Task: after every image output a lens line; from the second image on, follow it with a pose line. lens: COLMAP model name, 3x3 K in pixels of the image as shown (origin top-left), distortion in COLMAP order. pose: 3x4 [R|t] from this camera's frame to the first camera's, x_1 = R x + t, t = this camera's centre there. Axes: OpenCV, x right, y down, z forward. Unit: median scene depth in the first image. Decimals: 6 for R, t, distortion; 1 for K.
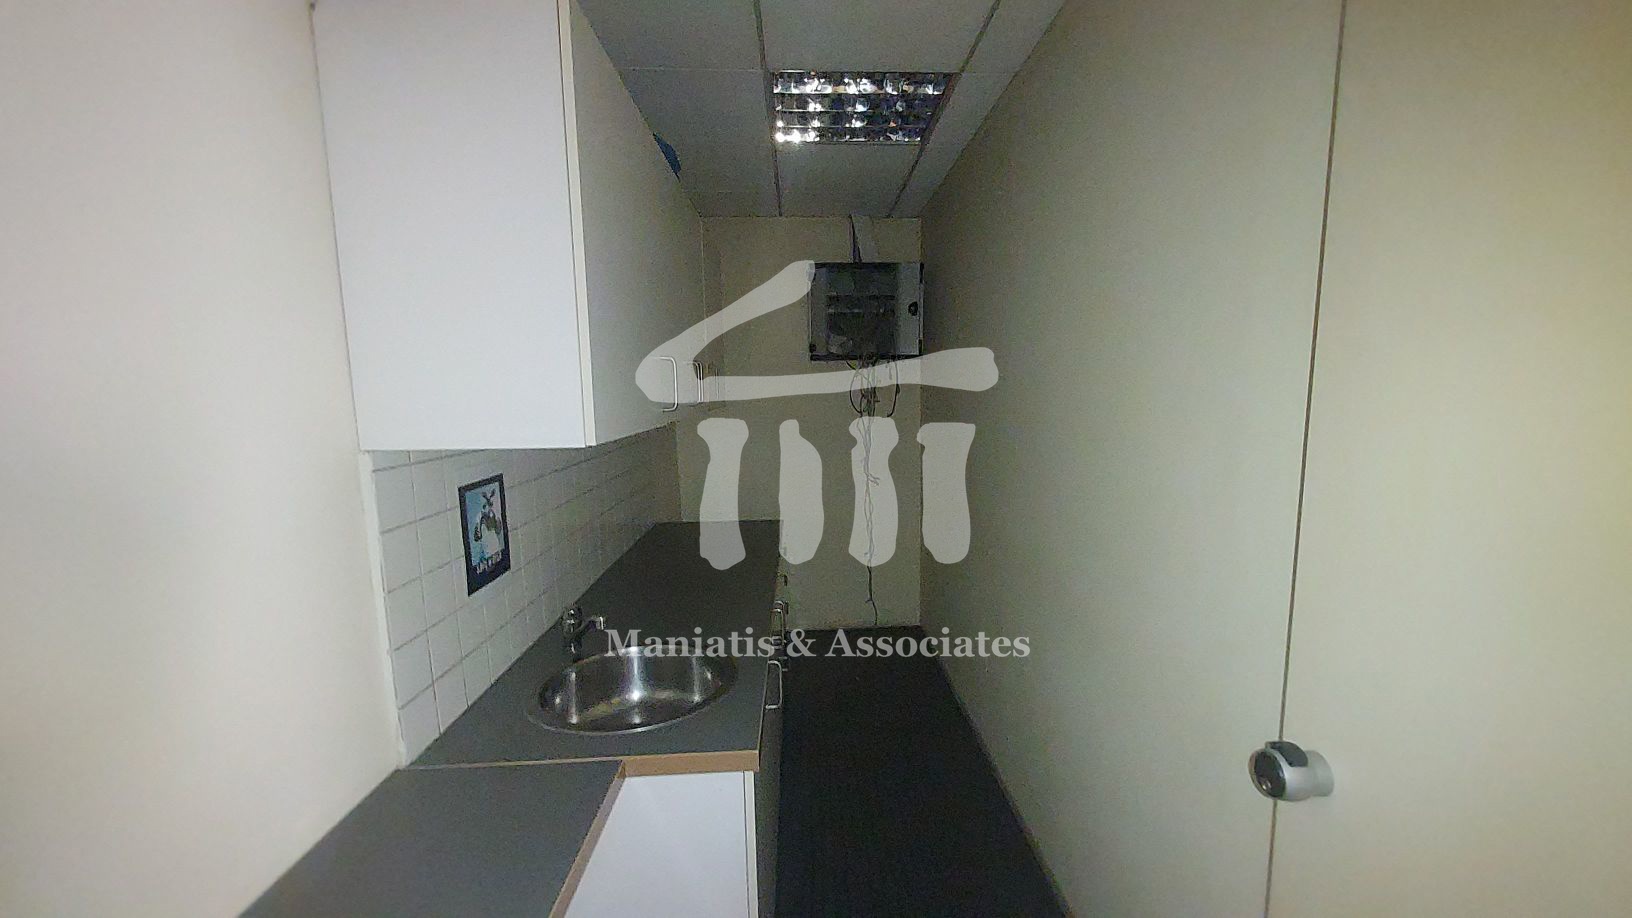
lens RADIAL K [[650.7, 0, 817.9], [0, 650.7, 466.3], [0, 0, 1]] dist [0.006058, -0.001211]
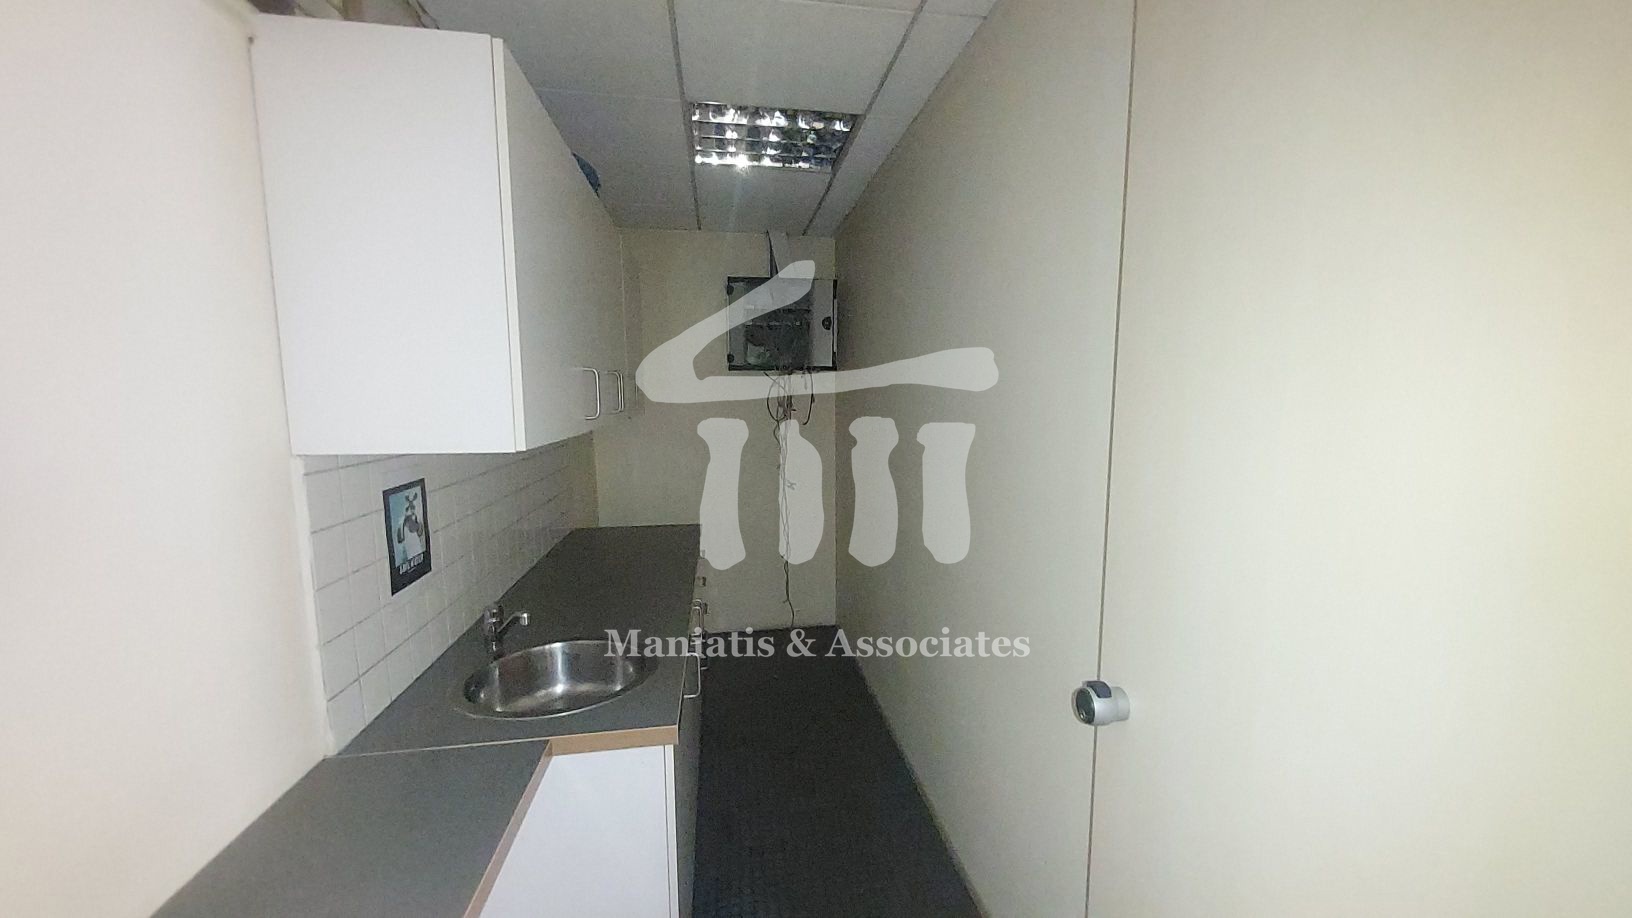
lens RADIAL K [[650.7, 0, 837.7], [0, 650.7, 461.1], [0, 0, 1]] dist [0.006058, -0.001211]
pose [[0.988533, -0.001138, 0.151002, 0.008664], [0.004053, 0.999811, -0.018998, 0.006127], [-0.150952, 0.019392, 0.988351, -0.115796]]
